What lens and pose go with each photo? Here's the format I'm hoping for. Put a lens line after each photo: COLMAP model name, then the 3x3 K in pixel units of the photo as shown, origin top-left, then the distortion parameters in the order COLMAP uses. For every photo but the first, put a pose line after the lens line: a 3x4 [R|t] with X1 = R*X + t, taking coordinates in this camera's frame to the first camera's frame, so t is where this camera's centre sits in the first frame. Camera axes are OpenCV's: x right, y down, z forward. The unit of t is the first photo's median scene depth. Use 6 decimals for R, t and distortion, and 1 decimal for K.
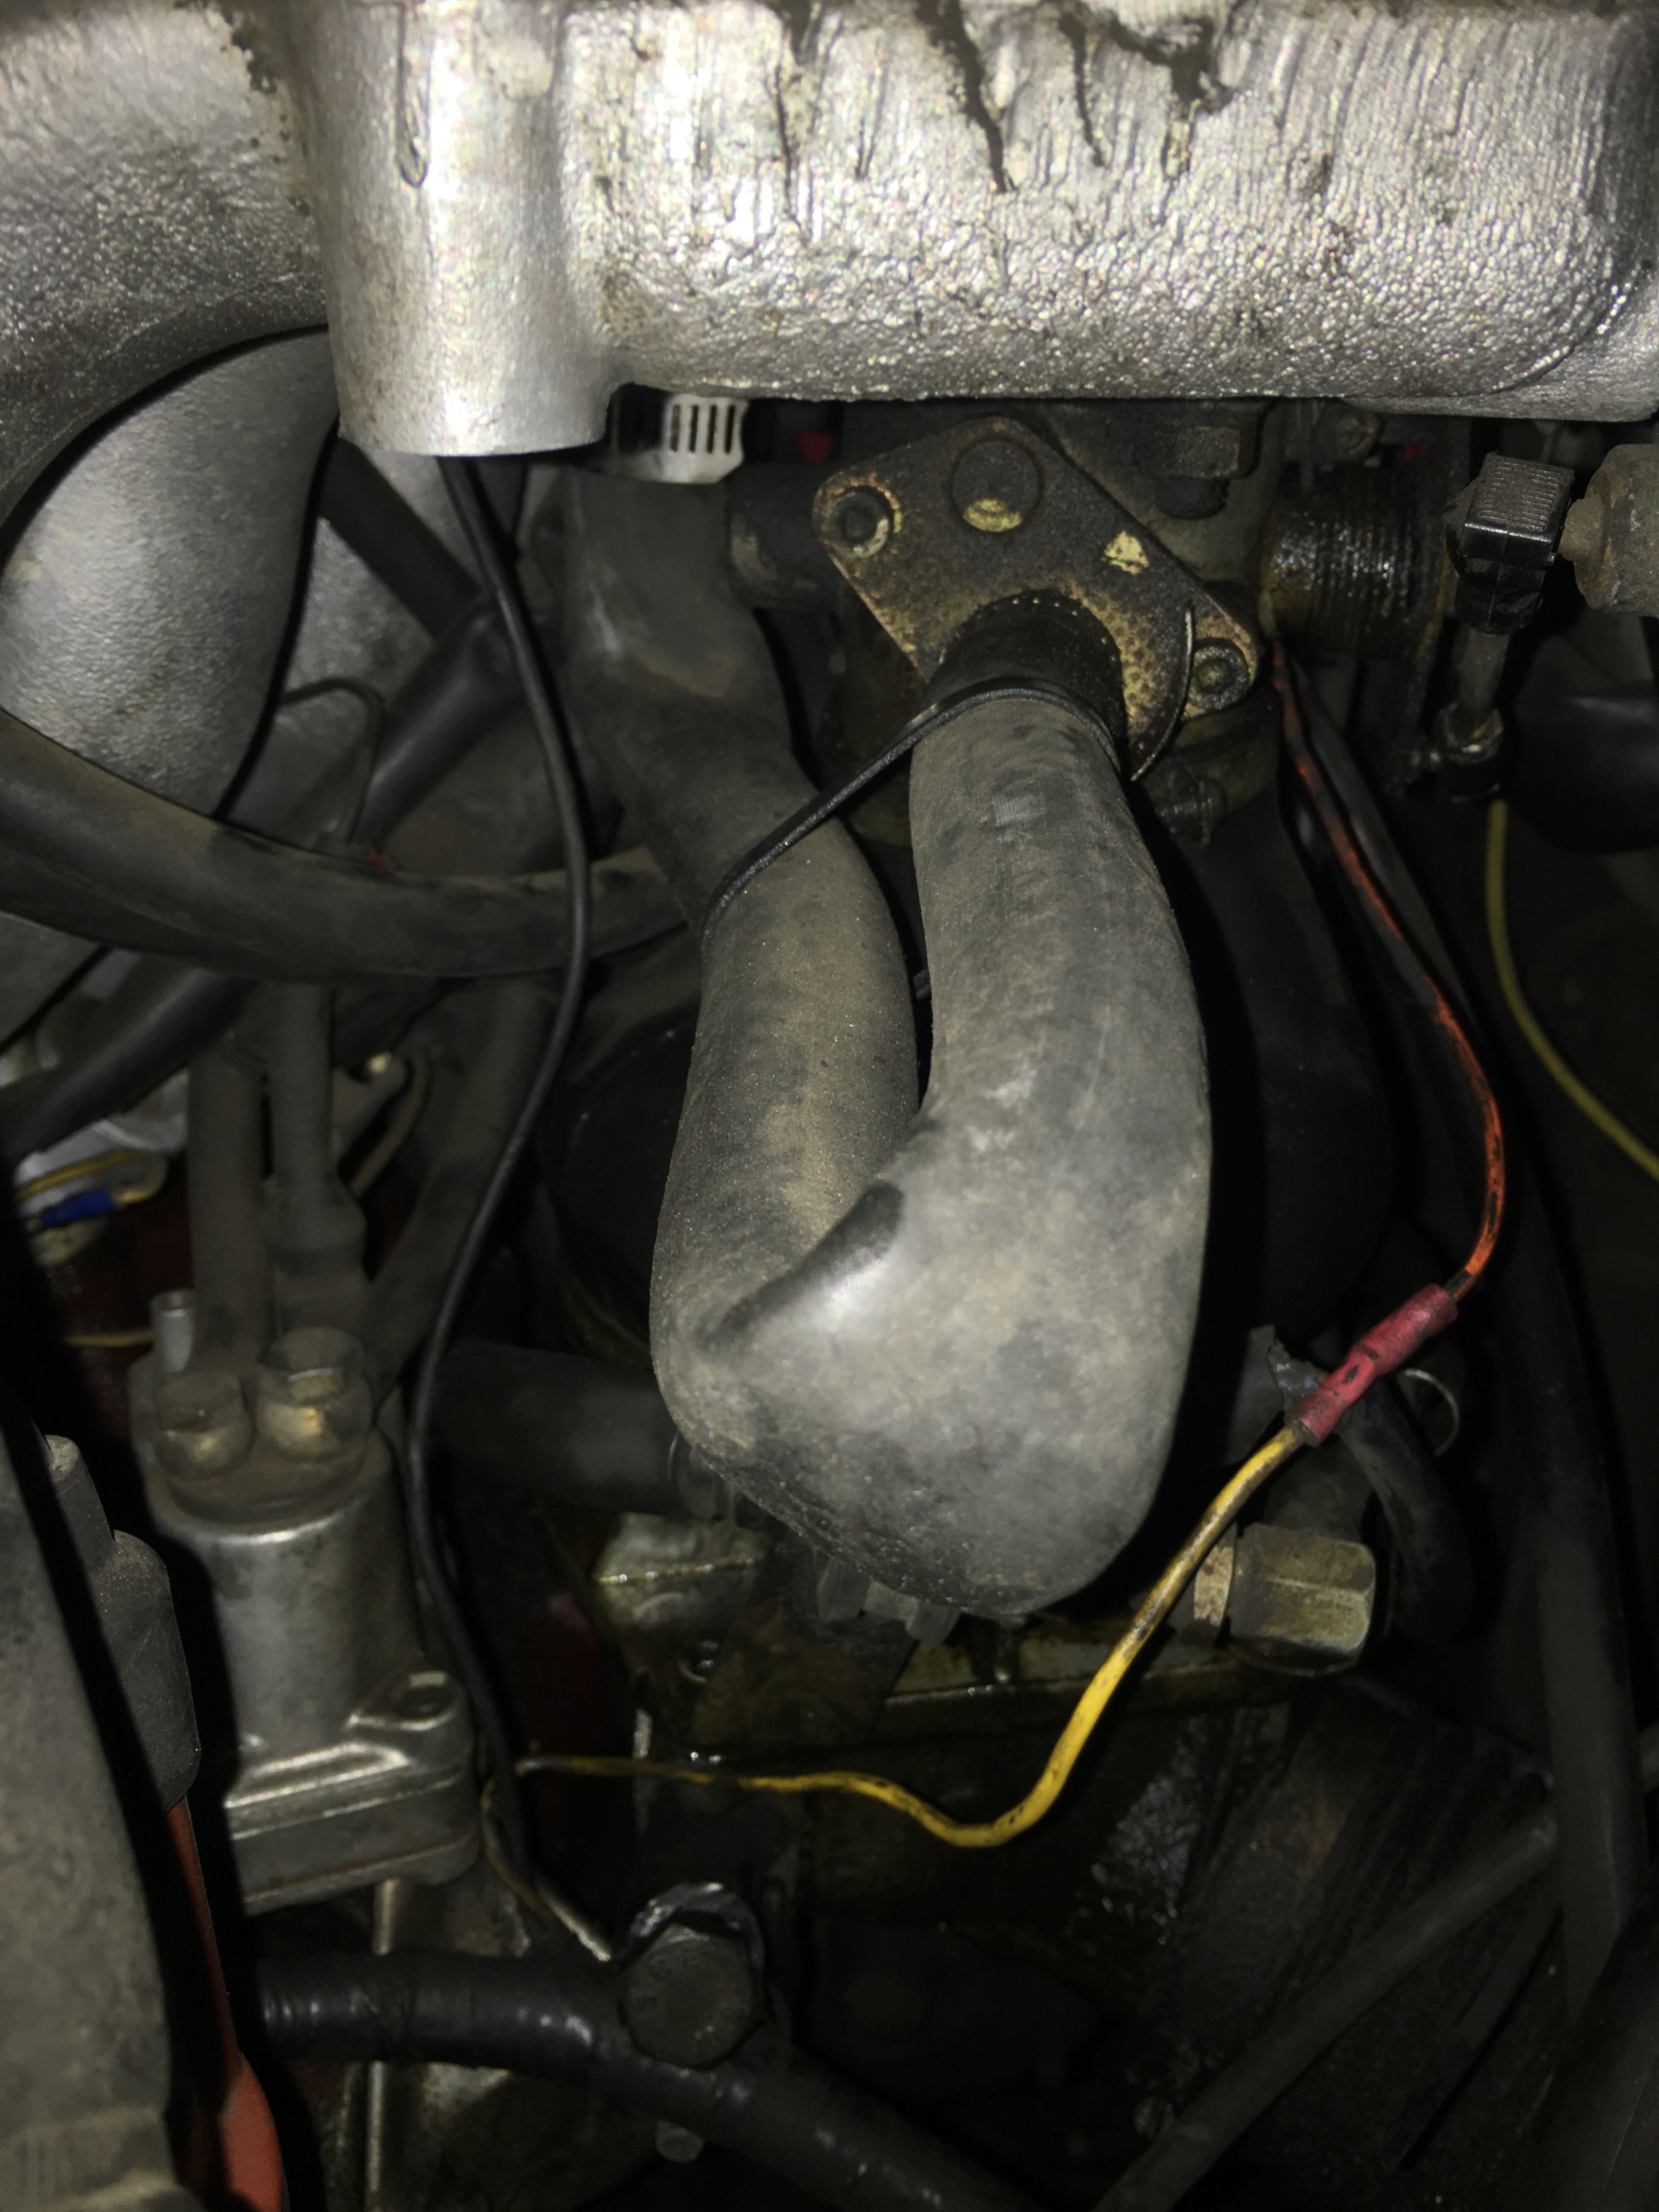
lens RADIAL K [[1905.7, 0, 829.5], [0, 1905.7, 1106.0], [0, 0, 1]] dist [0.078495, -0.137929]
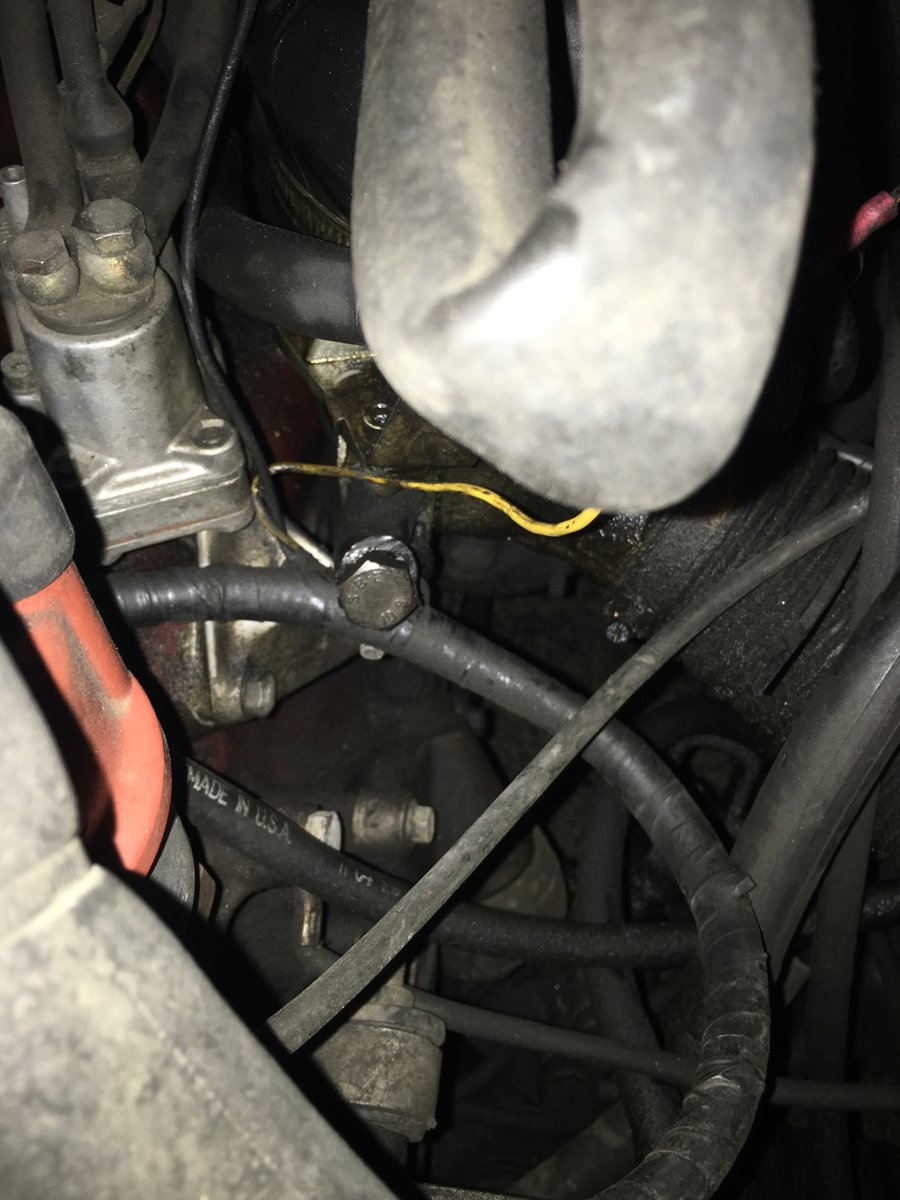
lens RADIAL K [[1033.8, 0, 450.0], [0, 1033.8, 600.0], [0, 0, 1]] dist [0.078495, -0.137929]
pose [[0.999735, -0.003660, 0.022747, -0.024787], [-0.008477, 0.859600, 0.510897, -0.033989], [-0.021423, -0.510955, 0.859341, 0.145703]]
